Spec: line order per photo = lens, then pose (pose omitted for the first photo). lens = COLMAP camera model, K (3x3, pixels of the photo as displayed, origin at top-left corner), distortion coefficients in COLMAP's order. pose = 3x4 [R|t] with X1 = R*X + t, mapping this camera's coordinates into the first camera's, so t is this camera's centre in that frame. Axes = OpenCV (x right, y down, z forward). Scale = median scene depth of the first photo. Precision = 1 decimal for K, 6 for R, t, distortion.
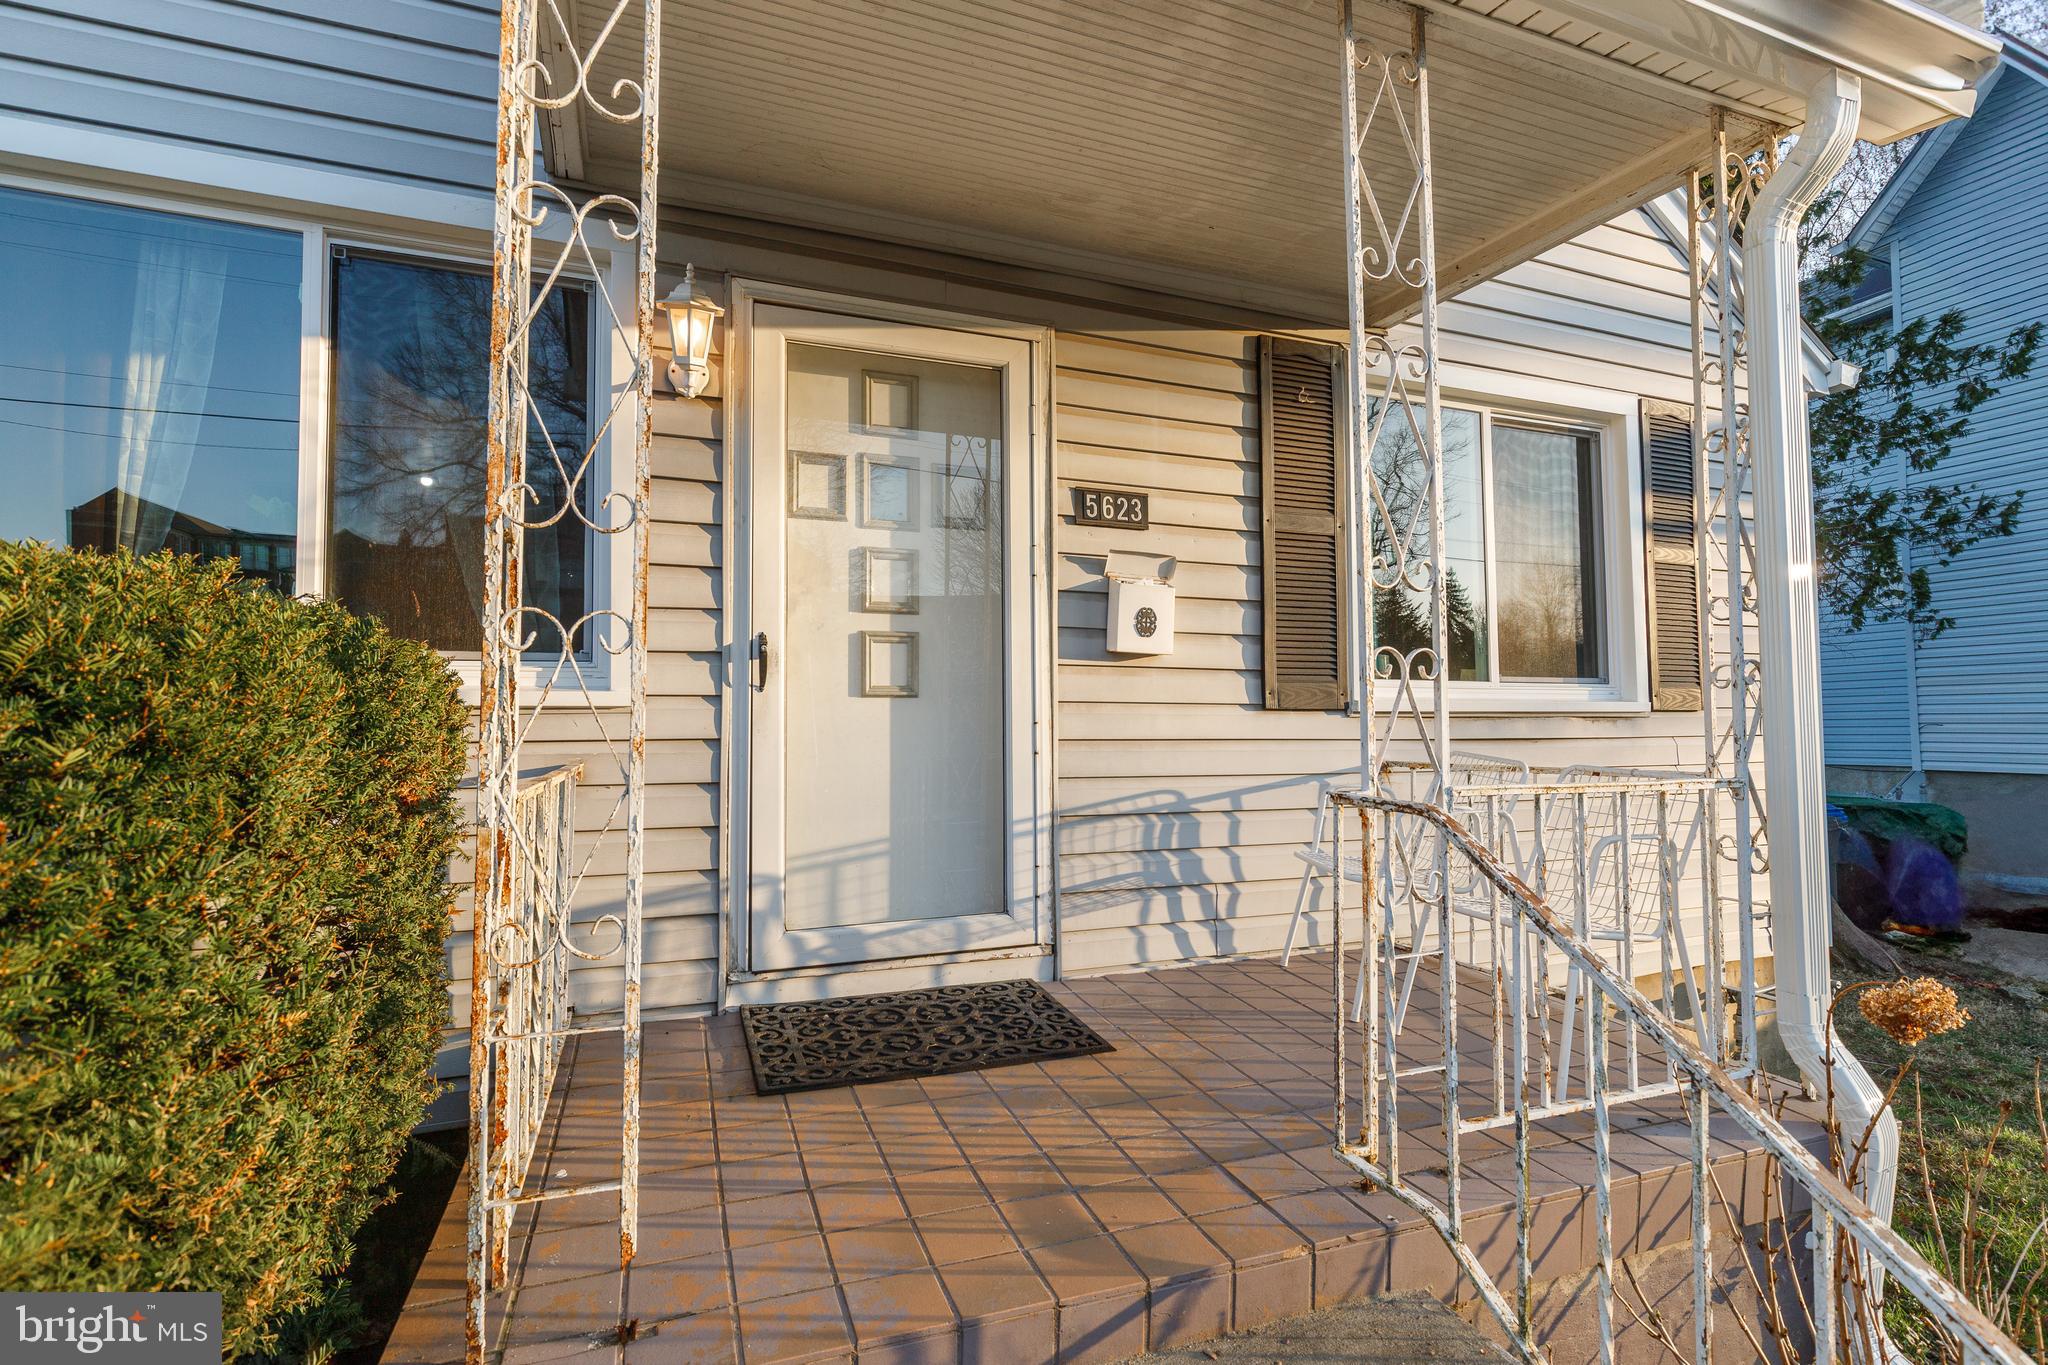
lens RADIAL K [[949.1, 0, 1024.2], [0, 949.1, 683.2], [0, 0, 1]] dist [0.002422, 0.000221]
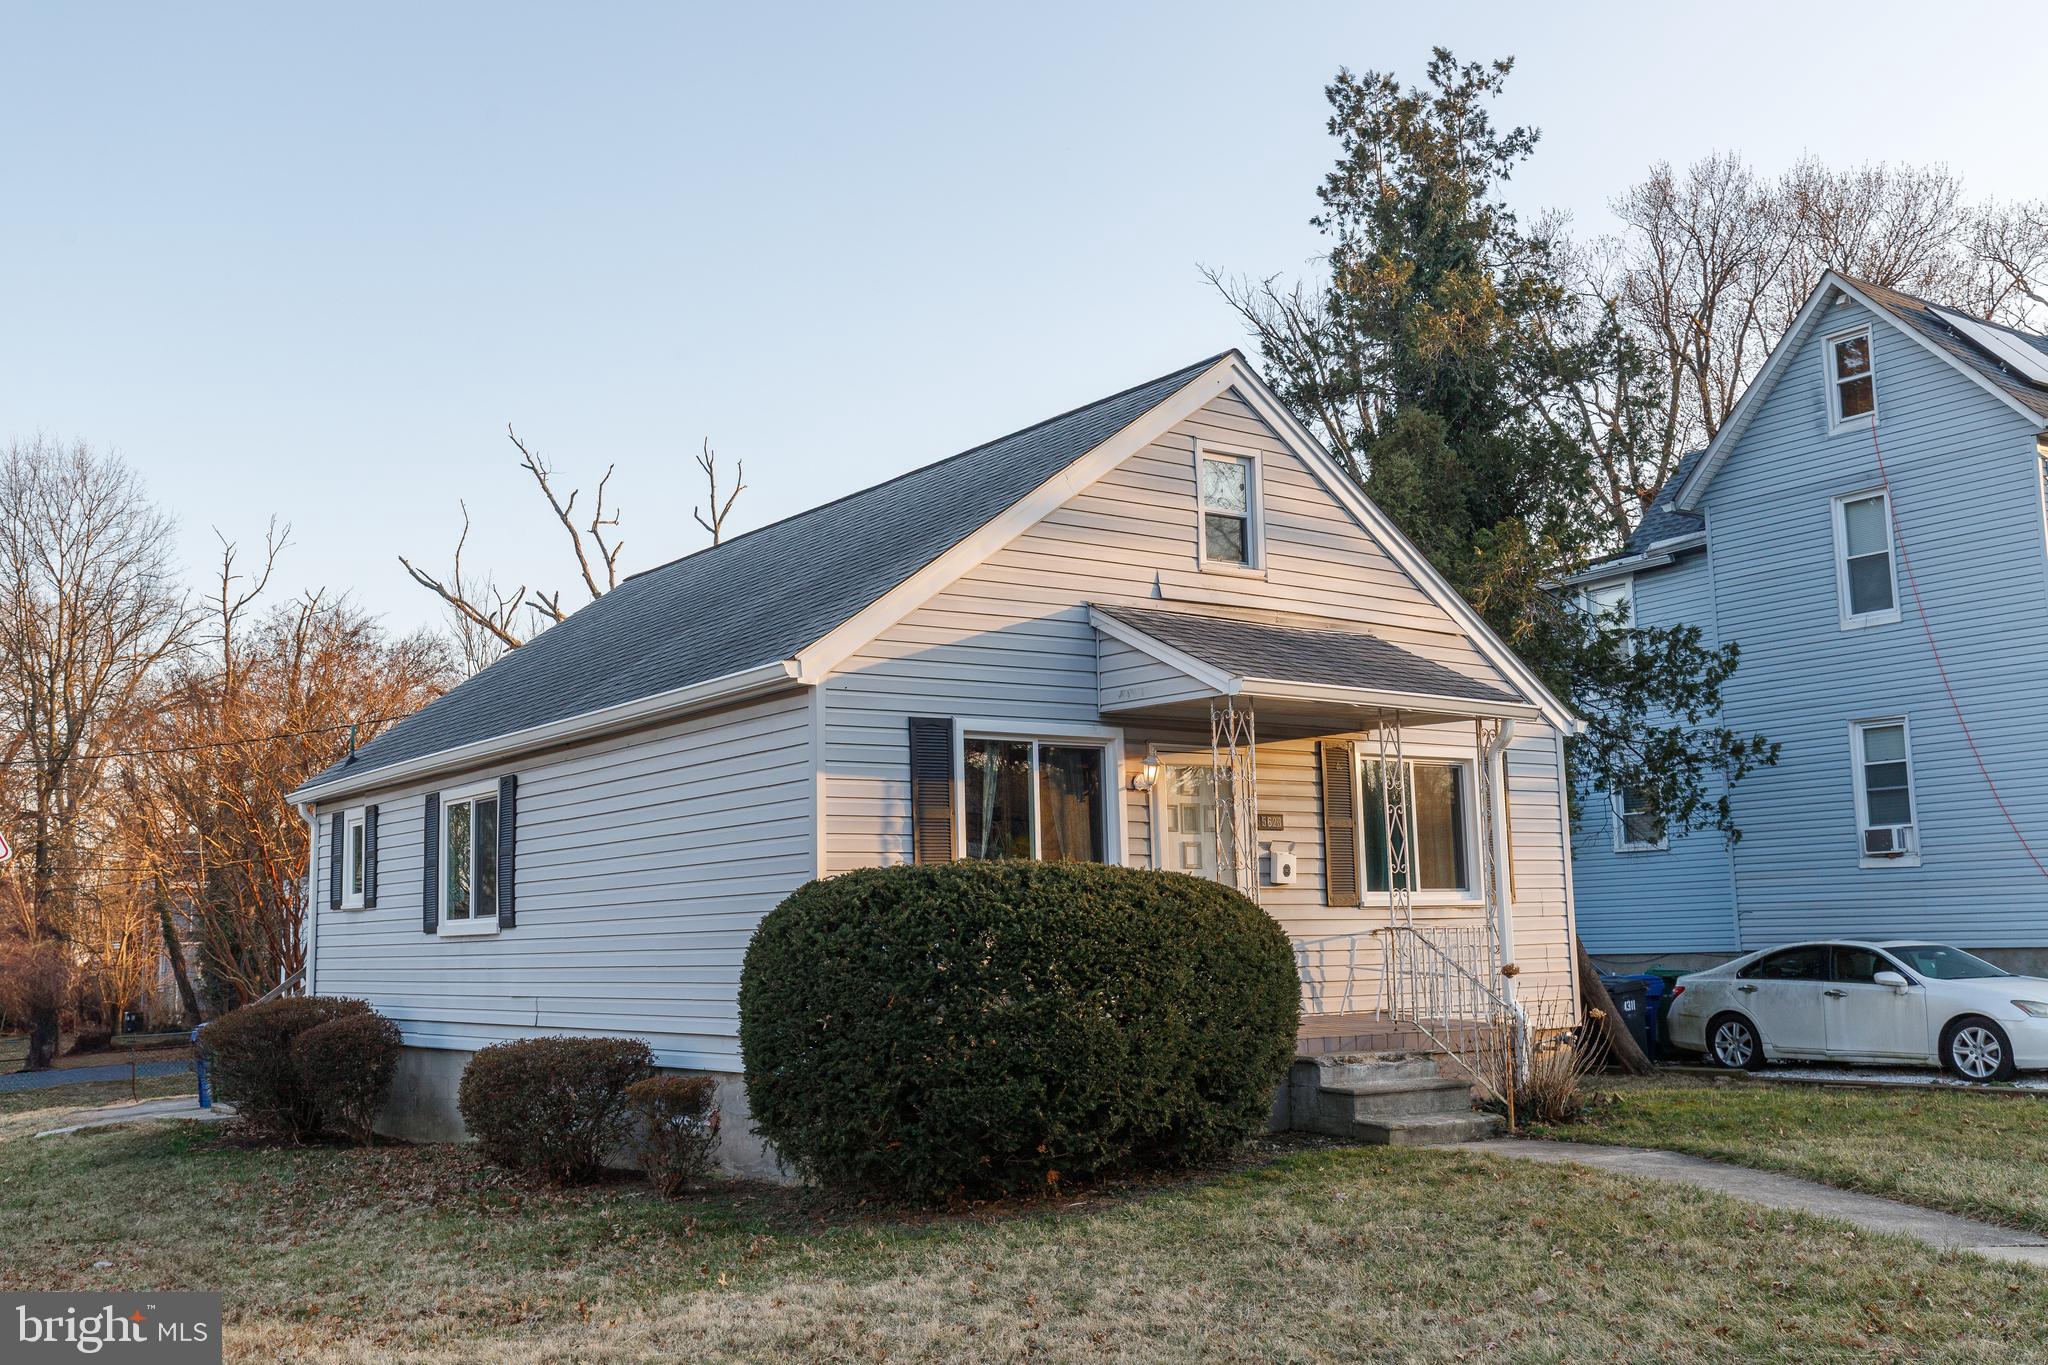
lens RADIAL K [[1945.1, 0, 1024.0], [0, 1945.1, 682.5], [0, 0, 1]] dist [-0.000166, -0.000048]
pose [[0.964064, 0.013073, 0.265349, -1.709203], [0.012523, 0.995442, -0.094541, -0.075346], [-0.265375, 0.094467, 0.959506, -3.361199]]
